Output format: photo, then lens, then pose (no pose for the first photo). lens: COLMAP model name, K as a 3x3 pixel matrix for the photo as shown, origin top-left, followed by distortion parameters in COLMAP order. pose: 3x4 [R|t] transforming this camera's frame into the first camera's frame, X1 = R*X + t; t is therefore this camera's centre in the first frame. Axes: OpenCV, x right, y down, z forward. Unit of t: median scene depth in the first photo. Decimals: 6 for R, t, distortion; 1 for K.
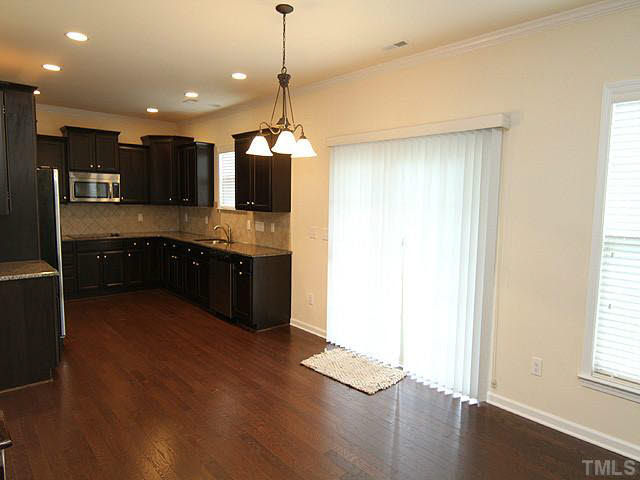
lens RADIAL K [[426.8, 0, 313.3], [0, 426.8, 237.6], [0, 0, 1]] dist [0.001955, -0.000388]
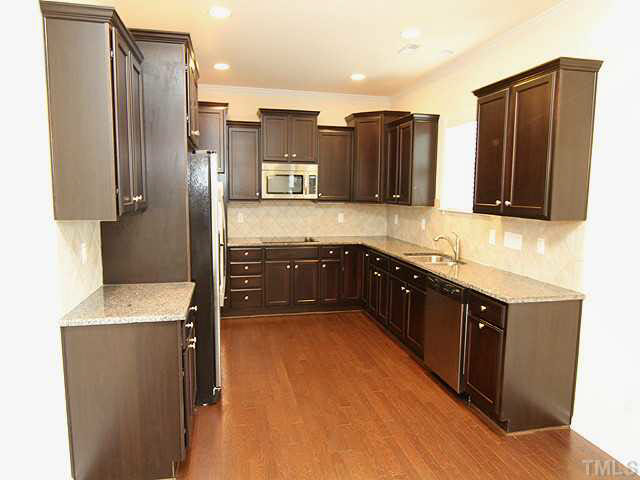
lens RADIAL K [[426.8, 0, 313.3], [0, 426.8, 237.6], [0, 0, 1]] dist [0.001955, -0.000388]
pose [[0.882248, 0.045675, -0.468564, -0.082912], [-0.040230, 0.998956, 0.021629, -0.029558], [0.469063, -0.000232, 0.883165, 0.304472]]
